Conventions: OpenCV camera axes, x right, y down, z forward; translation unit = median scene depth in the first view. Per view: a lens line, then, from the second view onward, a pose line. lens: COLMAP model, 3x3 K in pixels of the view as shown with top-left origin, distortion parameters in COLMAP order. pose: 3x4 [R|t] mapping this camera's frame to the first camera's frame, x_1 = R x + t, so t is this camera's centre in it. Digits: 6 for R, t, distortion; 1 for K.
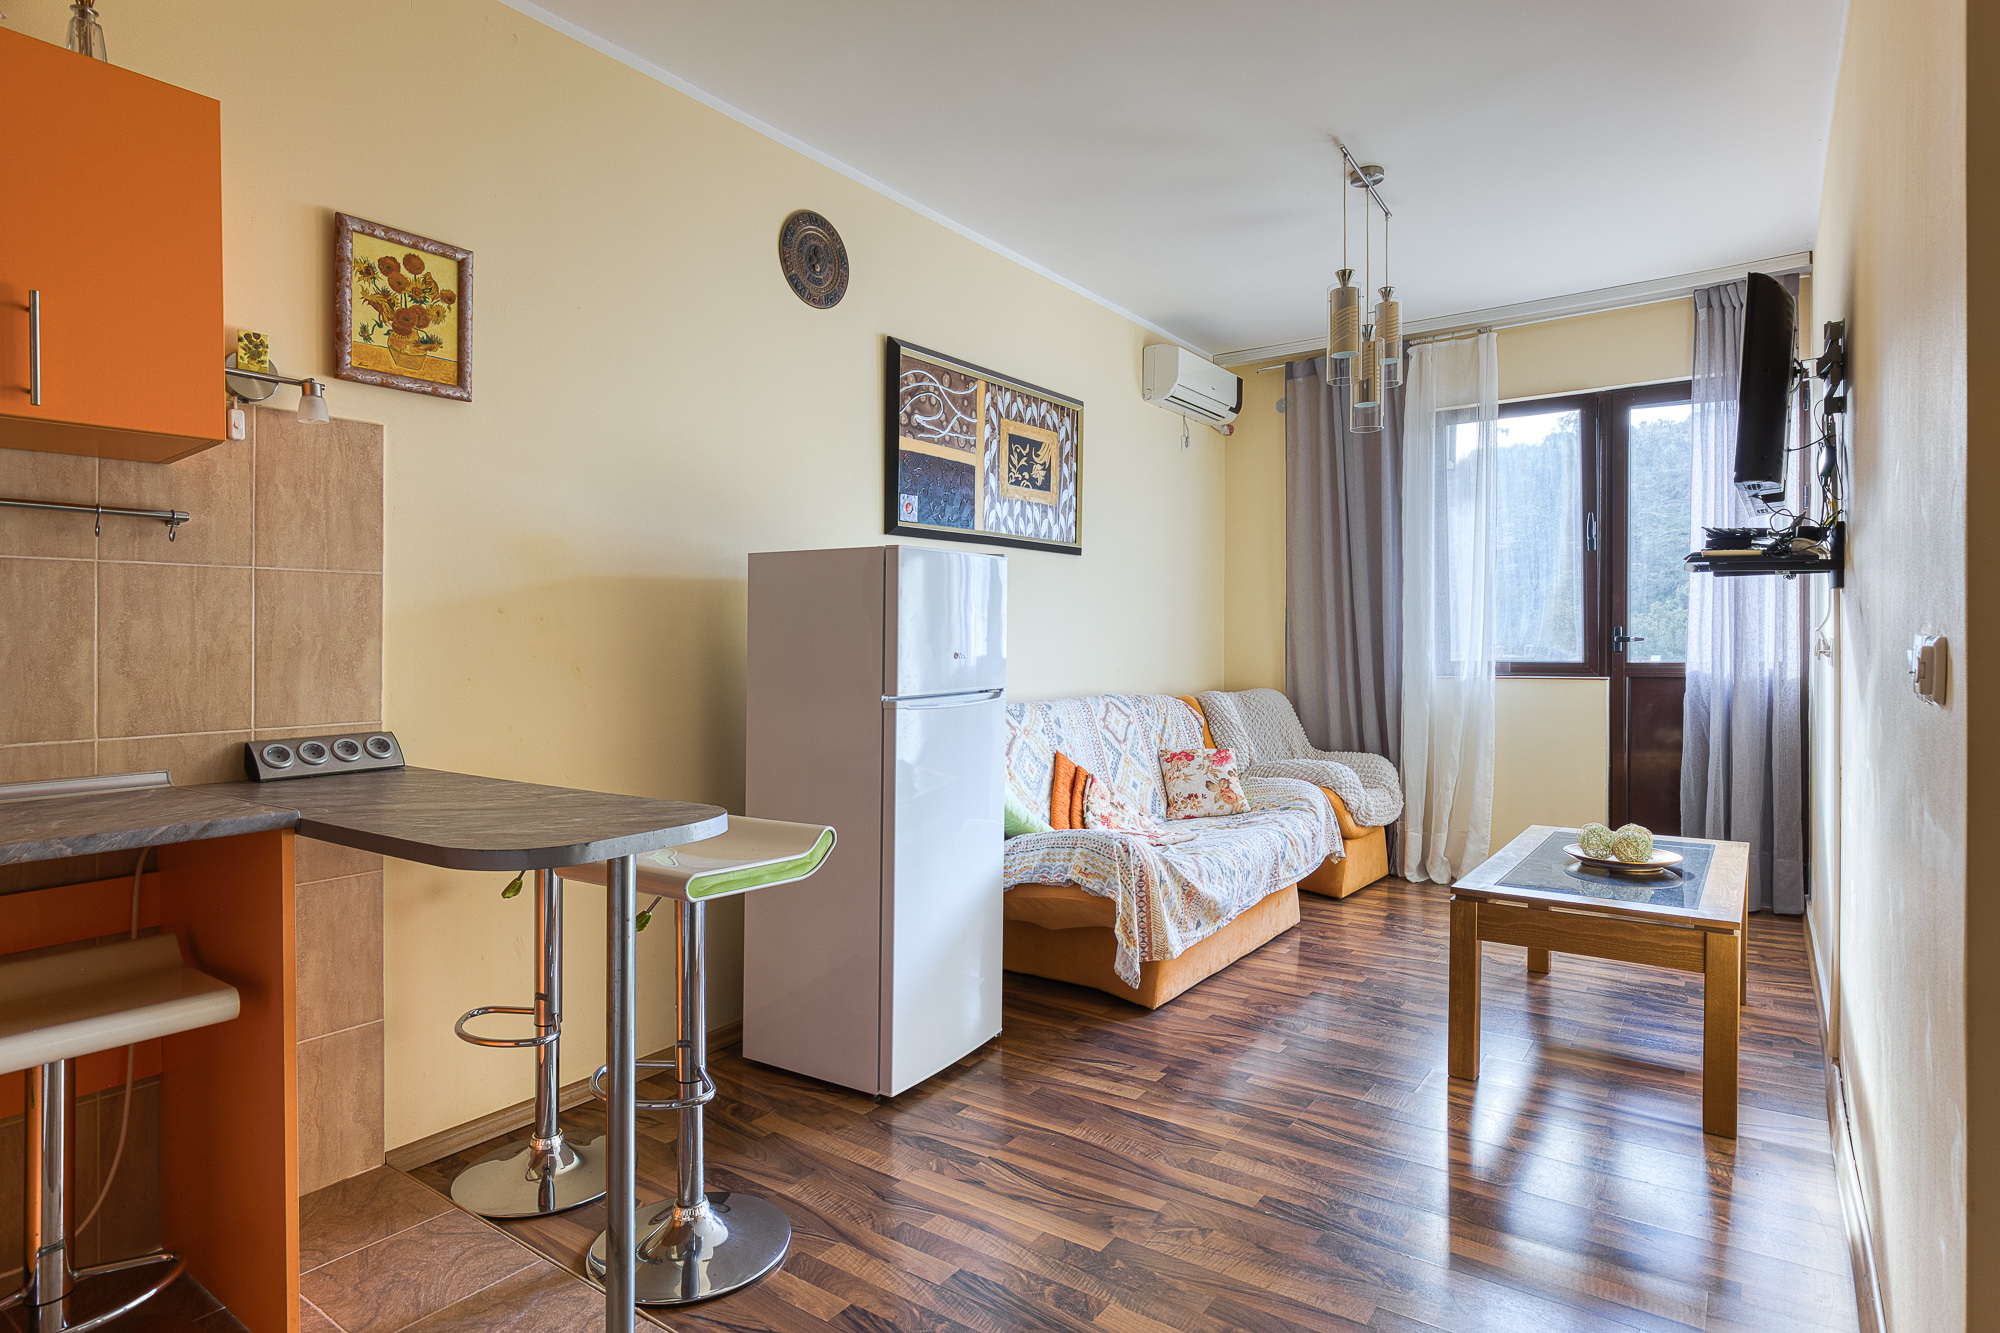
lens RADIAL K [[1068.9, 0, 1012.7], [0, 1068.9, 676.2], [0, 0, 1]] dist [-0.000935, 0.000955]
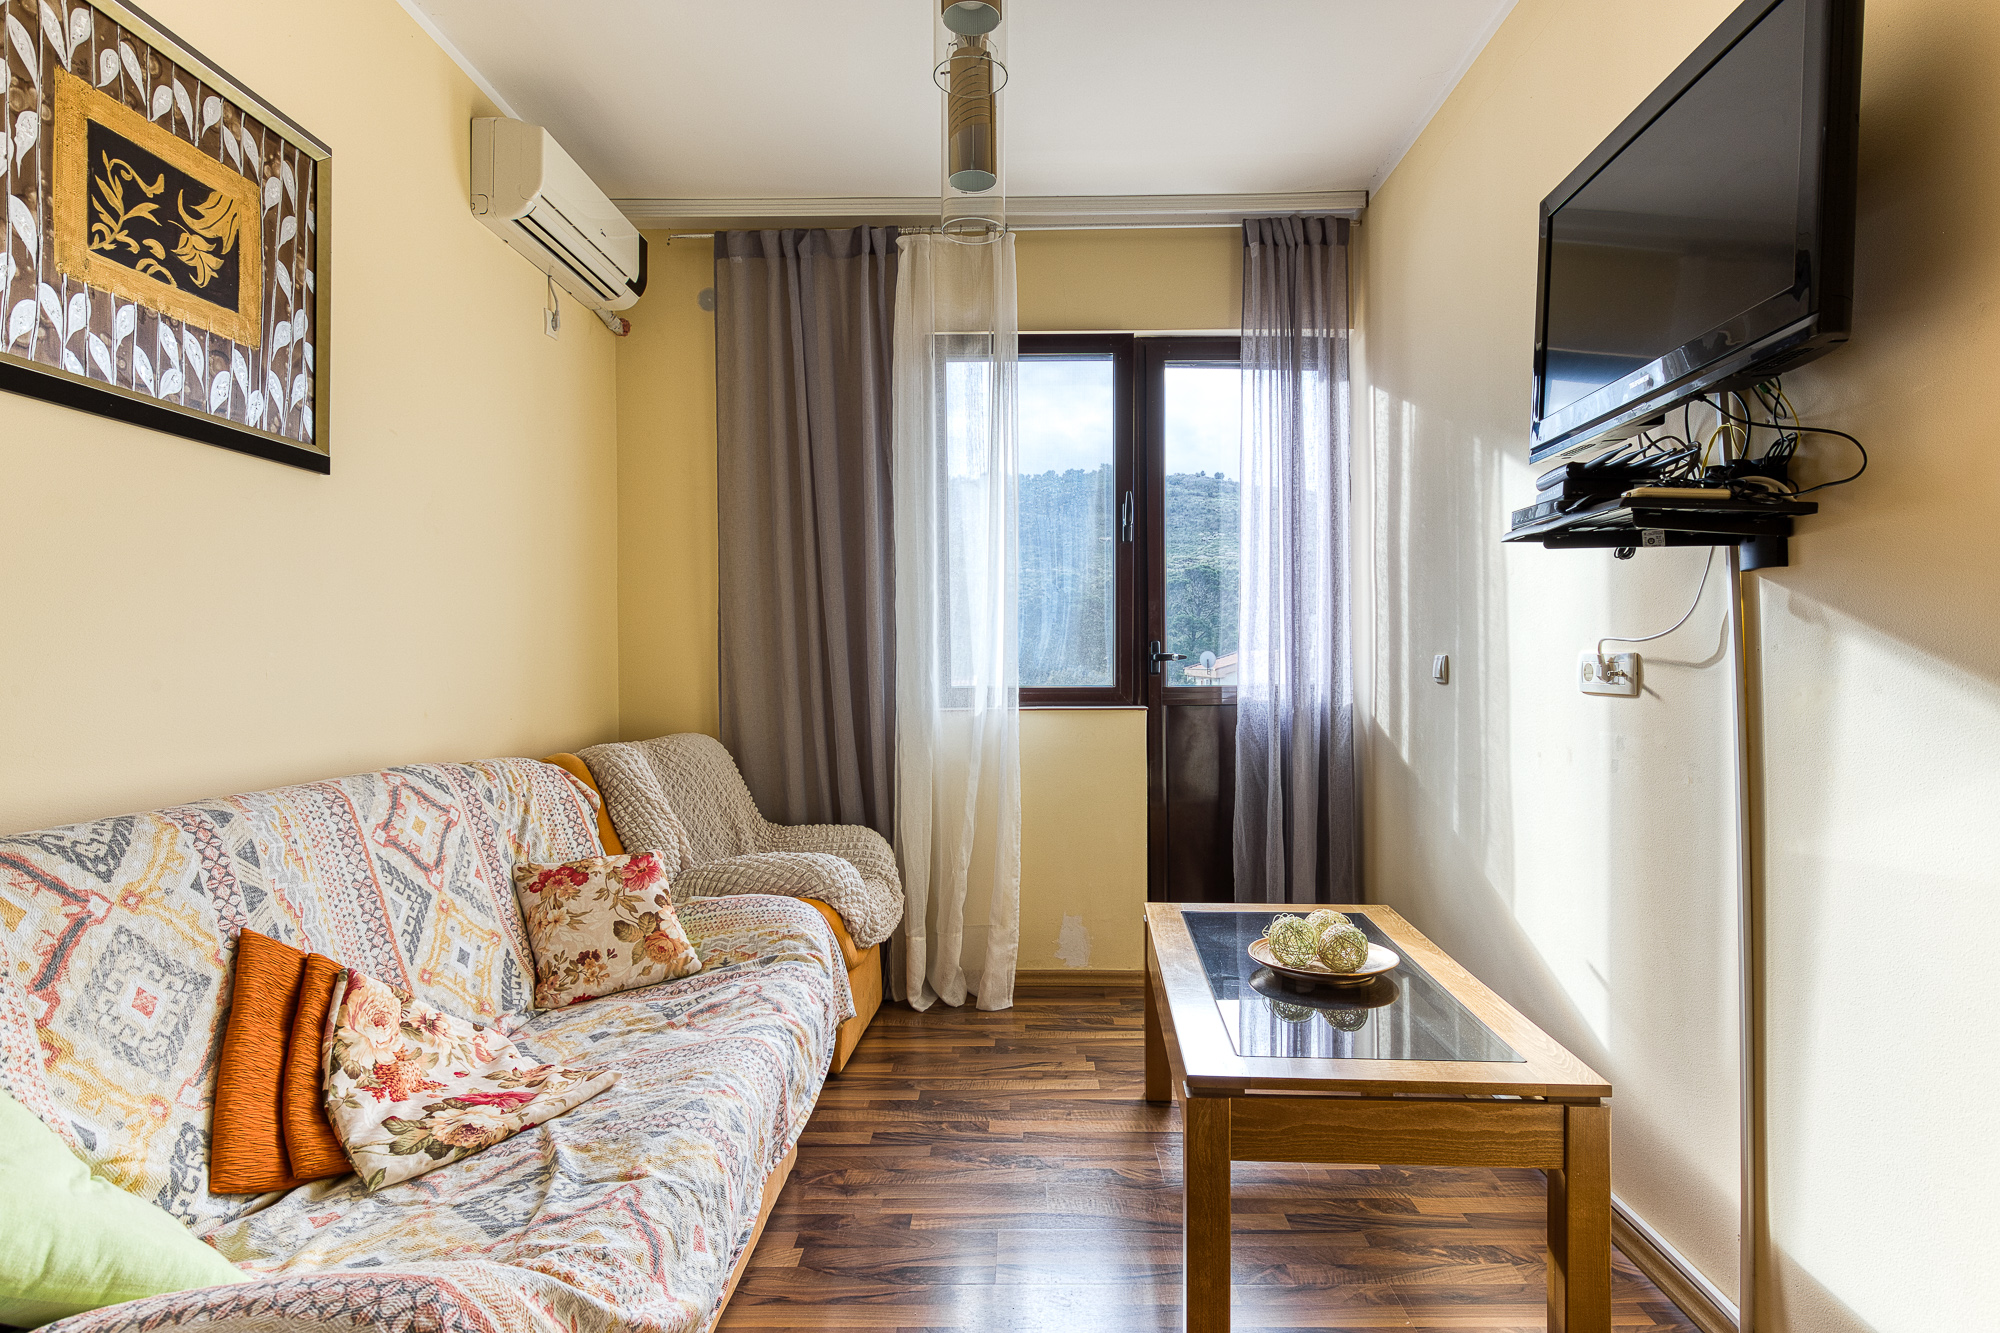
lens RADIAL K [[1068.9, 0, 1027.5], [0, 1068.9, 680.1], [0, 0, 1]] dist [-0.000935, 0.000955]
pose [[0.823596, -0.007759, 0.567124, 0.050603], [0.016734, 0.999804, -0.010624, -0.012272], [-0.566930, 0.018241, 0.823564, 0.447768]]
